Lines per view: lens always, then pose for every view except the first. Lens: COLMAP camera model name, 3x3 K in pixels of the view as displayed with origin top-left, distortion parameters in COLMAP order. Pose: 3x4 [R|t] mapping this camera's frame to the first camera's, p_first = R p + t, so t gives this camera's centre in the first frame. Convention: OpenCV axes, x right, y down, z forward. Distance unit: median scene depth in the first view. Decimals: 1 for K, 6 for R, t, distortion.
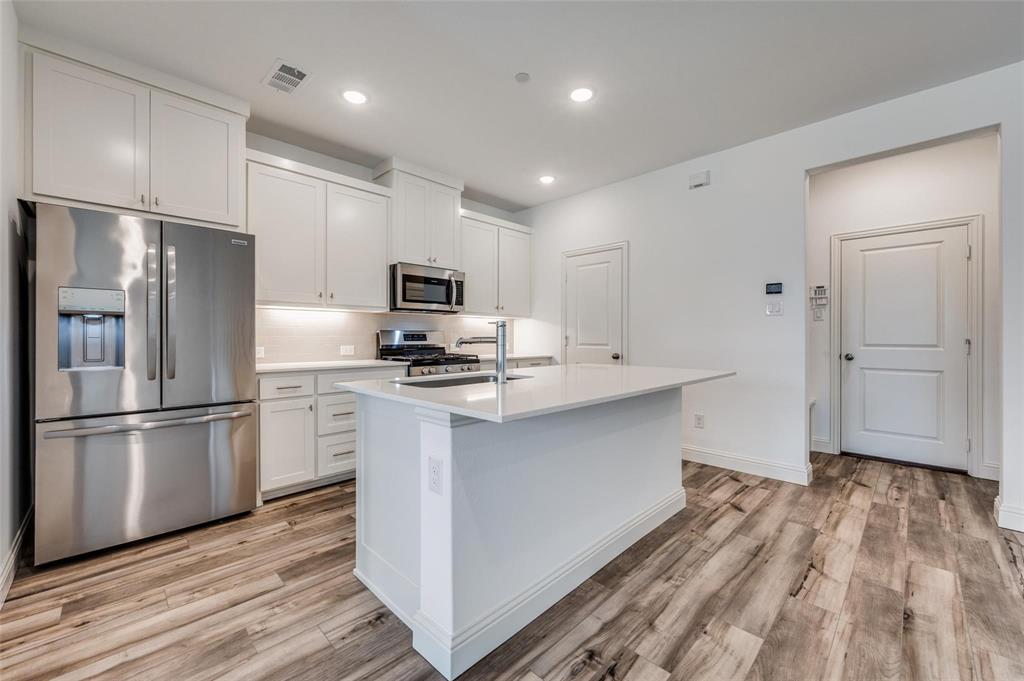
lens RADIAL K [[404.6, 0, 515.6], [0, 404.6, 339.6], [0, 0, 1]] dist [-0.001025, -0.000890]
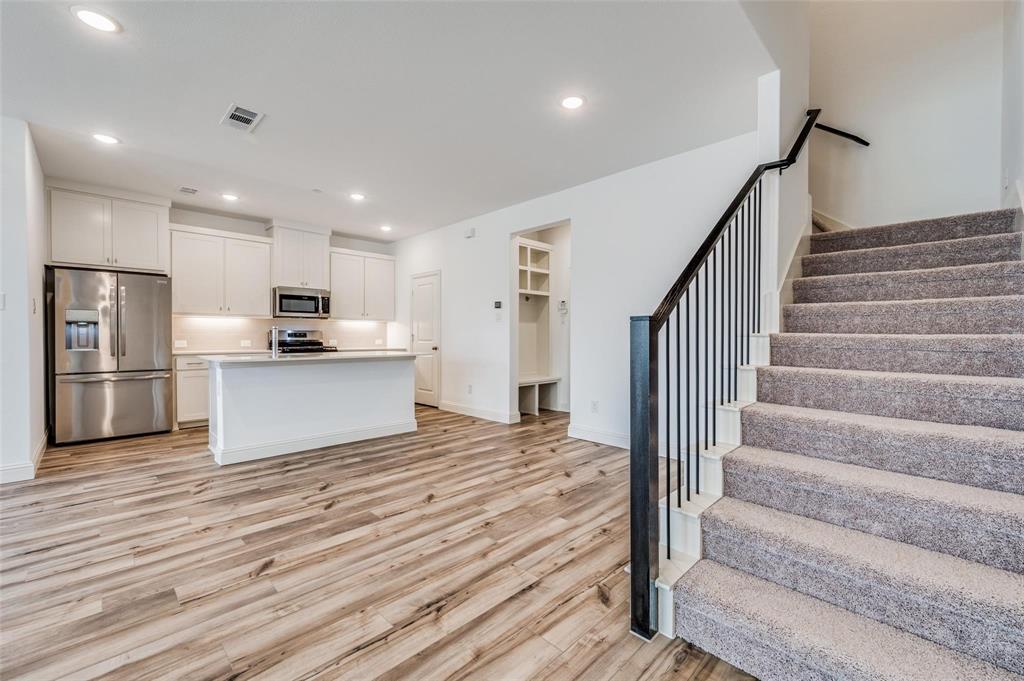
lens RADIAL K [[419.6, 0, 515.7], [0, 419.6, 347.5], [0, 0, 1]] dist [-0.000177, 0.000927]
pose [[0.999978, 0.000501, -0.006662, 0.969100], [-0.000364, 0.999789, 0.020546, 0.014803], [0.006671, -0.020543, 0.999767, -0.928919]]
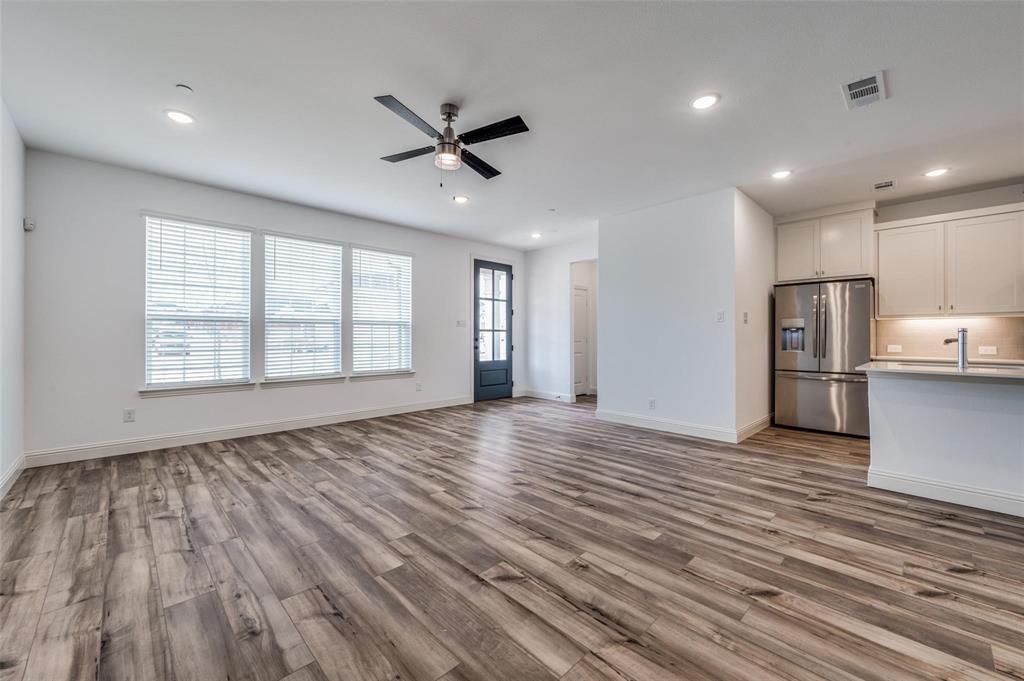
lens RADIAL K [[404.6, 0, 513.6], [0, 404.6, 333.9], [0, 0, 1]] dist [-0.001025, -0.000890]
pose [[-0.018745, -0.010762, -0.999766, 1.212956], [-0.010612, 0.999888, -0.010564, 0.010331], [0.999768, 0.010412, -0.018857, -0.548183]]
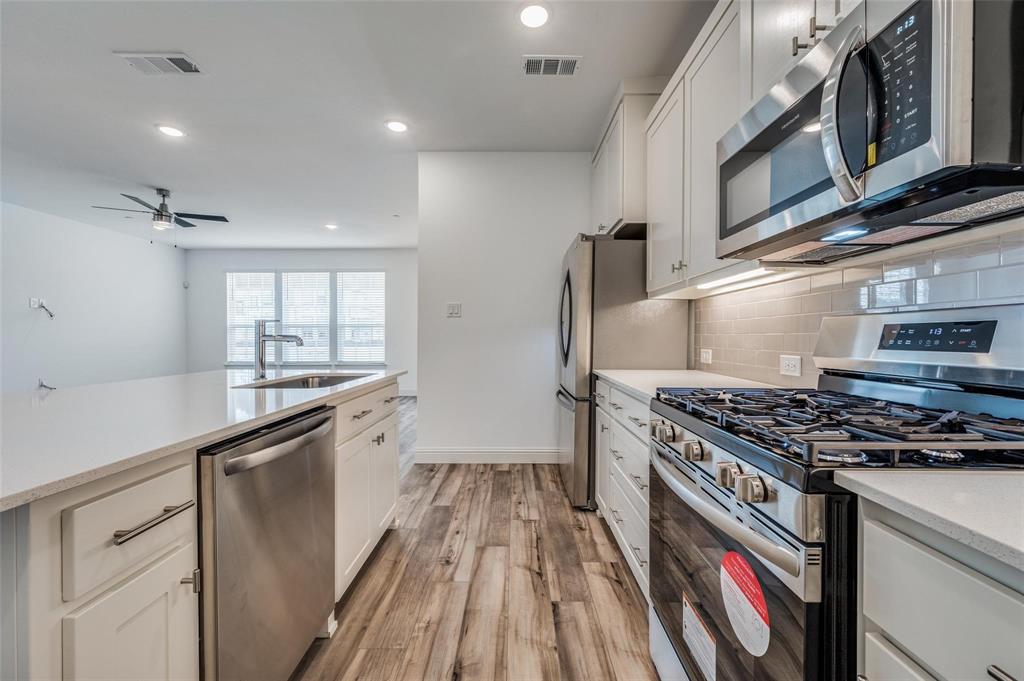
lens RADIAL K [[404.6, 0, 517.3], [0, 404.6, 339.3], [0, 0, 1]] dist [-0.001025, -0.000890]
pose [[-0.710773, 0.003937, -0.703411, 0.176359], [-0.005166, 0.999928, 0.010817, -0.008338], [0.703403, 0.011322, -0.710701, 1.712482]]
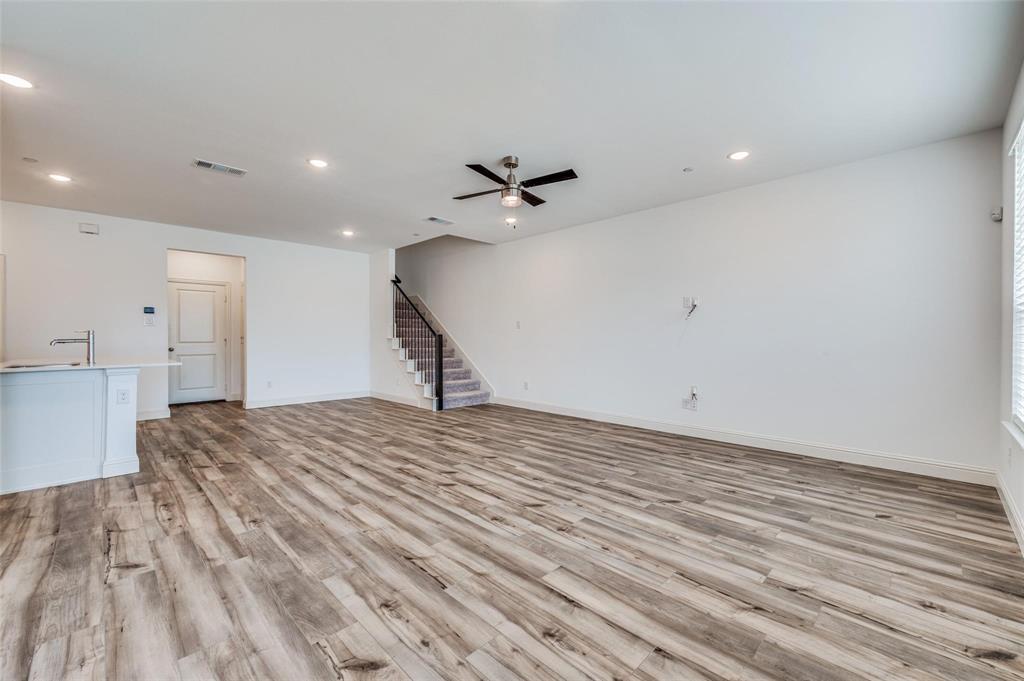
lens RADIAL K [[419.6, 0, 523.2], [0, 419.6, 333.7], [0, 0, 1]] dist [-0.000177, 0.000927]
pose [[-0.012777, 0.008804, 0.999880, -1.604370], [0.007644, 0.999933, -0.008706, 0.001862], [-0.999889, 0.007532, -0.012844, -0.792734]]
